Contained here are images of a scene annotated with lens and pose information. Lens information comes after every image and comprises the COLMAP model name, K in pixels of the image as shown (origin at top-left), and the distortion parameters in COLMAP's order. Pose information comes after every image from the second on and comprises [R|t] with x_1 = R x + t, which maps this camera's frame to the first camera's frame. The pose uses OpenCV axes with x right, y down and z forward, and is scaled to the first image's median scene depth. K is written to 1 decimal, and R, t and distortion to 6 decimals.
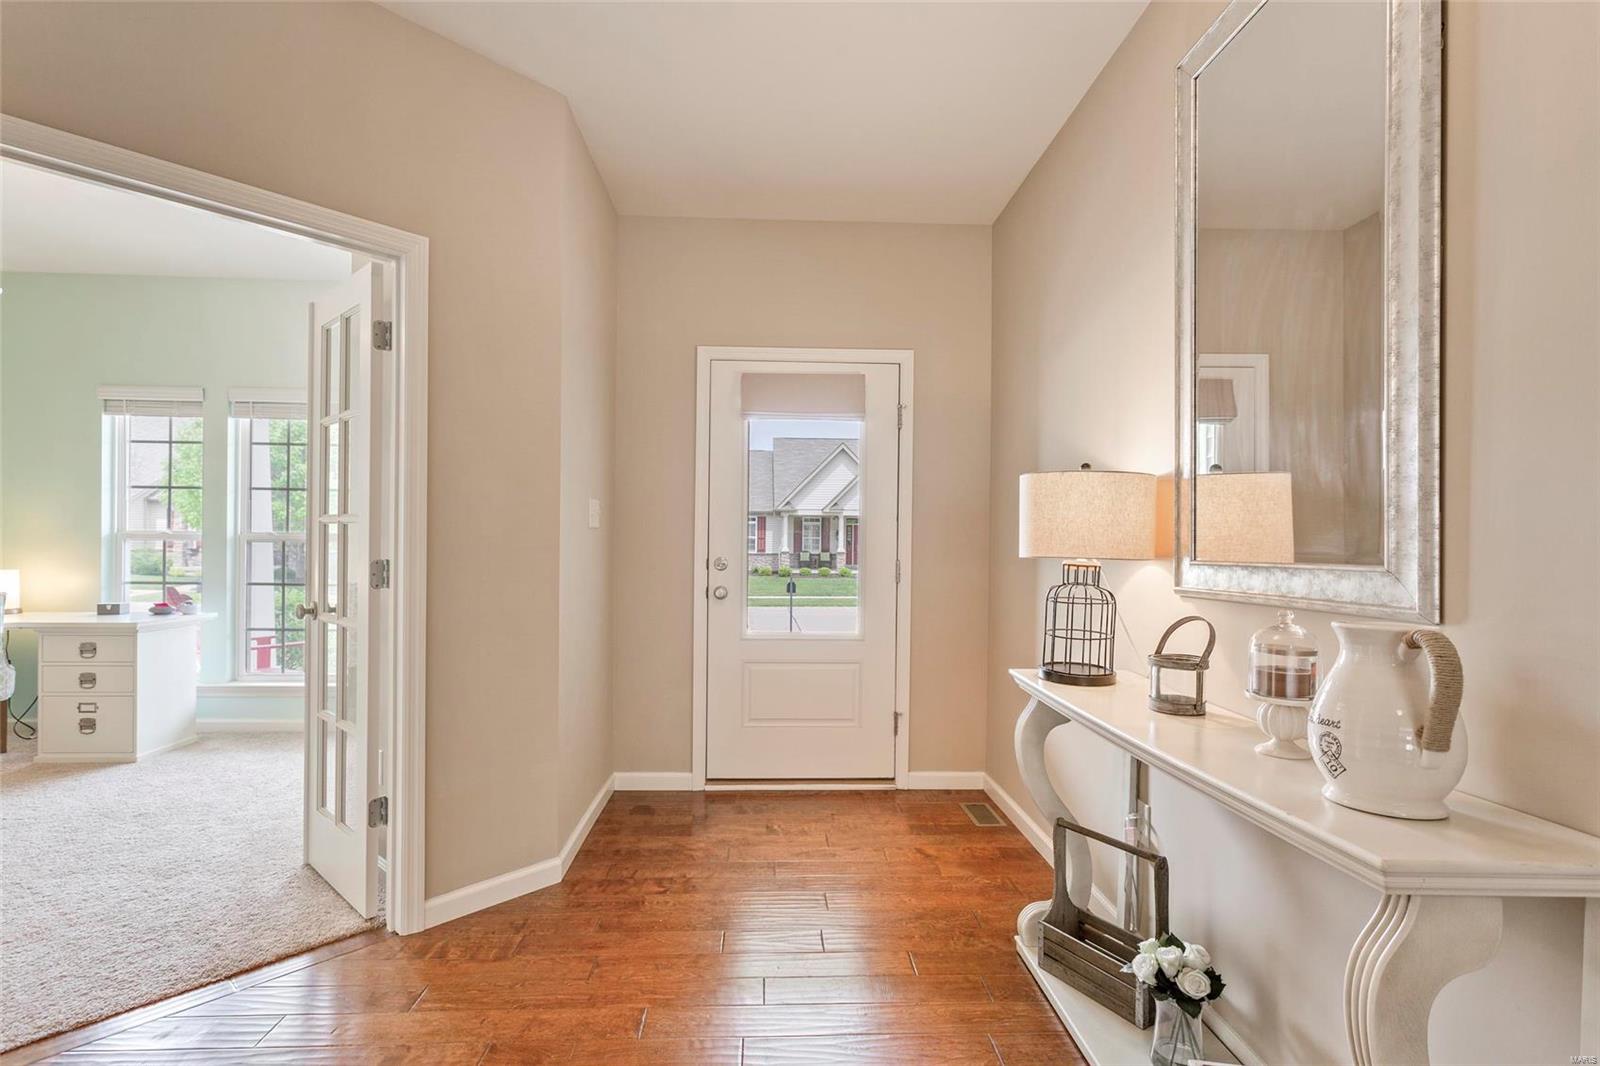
lens RADIAL K [[774.3, 0, 799.0], [0, 774.3, 547.0], [0, 0, 1]] dist [0.000963, 0.000434]
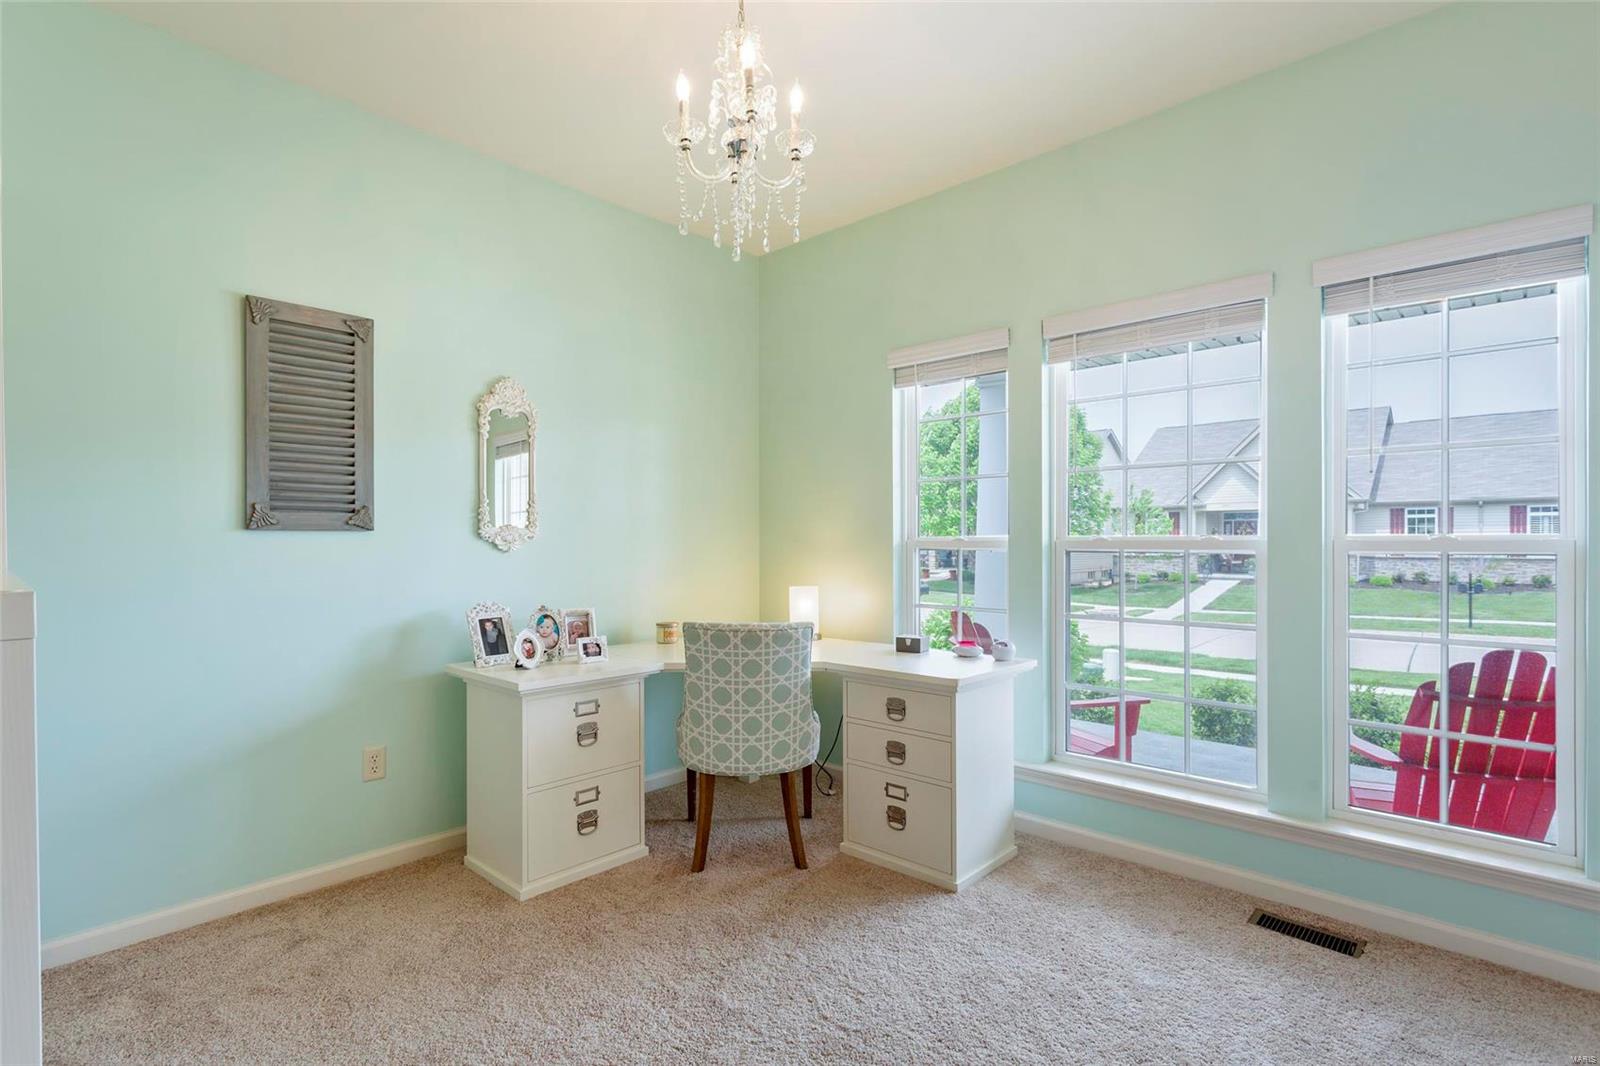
lens RADIAL K [[773.0, 0, 800.0], [0, 773.0, 533.0], [0, 0, 1]] dist [0.042768, 0.000195]
pose [[0.709576, -0.022896, -0.704256, -0.467011], [0.008496, 0.999677, -0.023940, -0.009102], [0.704577, 0.011004, 0.709542, 0.427033]]
